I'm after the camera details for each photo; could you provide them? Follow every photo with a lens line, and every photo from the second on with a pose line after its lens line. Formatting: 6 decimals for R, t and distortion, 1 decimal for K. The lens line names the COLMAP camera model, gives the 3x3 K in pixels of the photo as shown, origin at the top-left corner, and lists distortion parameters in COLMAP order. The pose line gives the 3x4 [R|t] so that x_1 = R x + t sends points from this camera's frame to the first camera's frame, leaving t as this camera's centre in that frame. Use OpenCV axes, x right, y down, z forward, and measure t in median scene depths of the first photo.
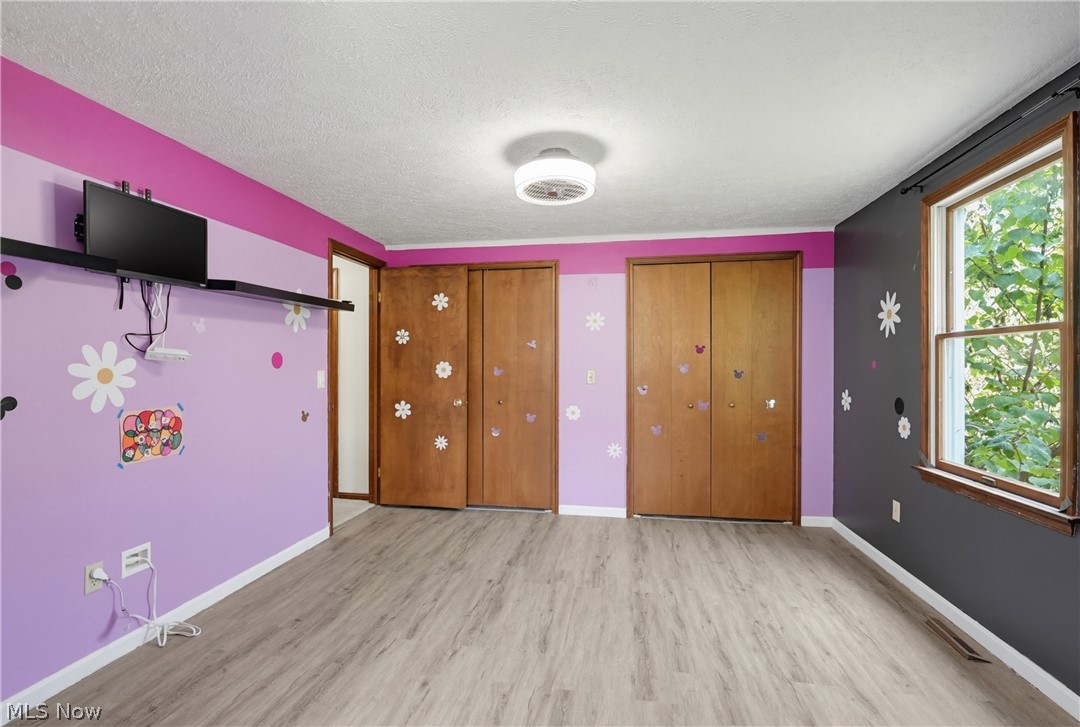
lens RADIAL K [[506.5, 0, 540.0], [0, 506.5, 363.5], [0, 0, 1]] dist [-0.008942, 0.000734]
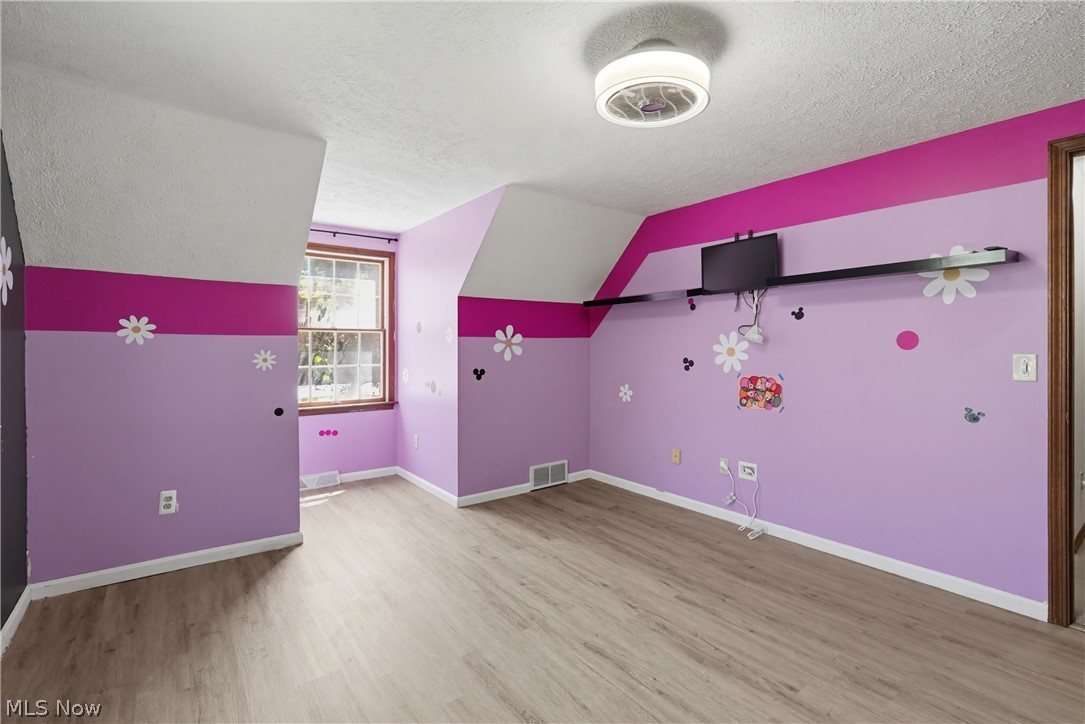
lens RADIAL K [[499.3, 0, 539.1], [0, 499.3, 341.1], [0, 0, 1]] dist [-0.002629, 0.000139]
pose [[-0.691337, -0.007077, -0.722498, 0.705916], [0.001998, 0.999929, -0.011707, 0.005343], [0.722530, -0.009537, -0.691274, 1.491574]]
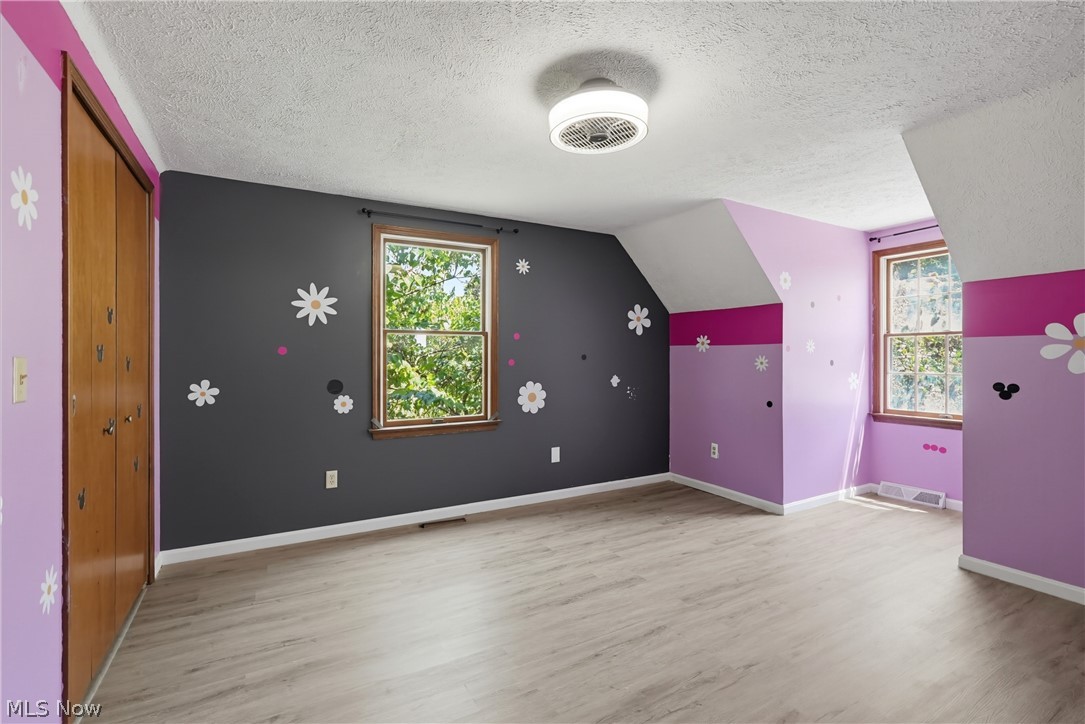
lens RADIAL K [[481.0, 0, 538.5], [0, 481.0, 348.2], [0, 0, 1]] dist [-0.012352, -0.000028]
pose [[-0.619576, 0.016431, 0.784765, -0.567181], [-0.001681, 0.999751, -0.022259, 0.025156], [-0.784935, -0.015111, -0.619394, 1.690276]]
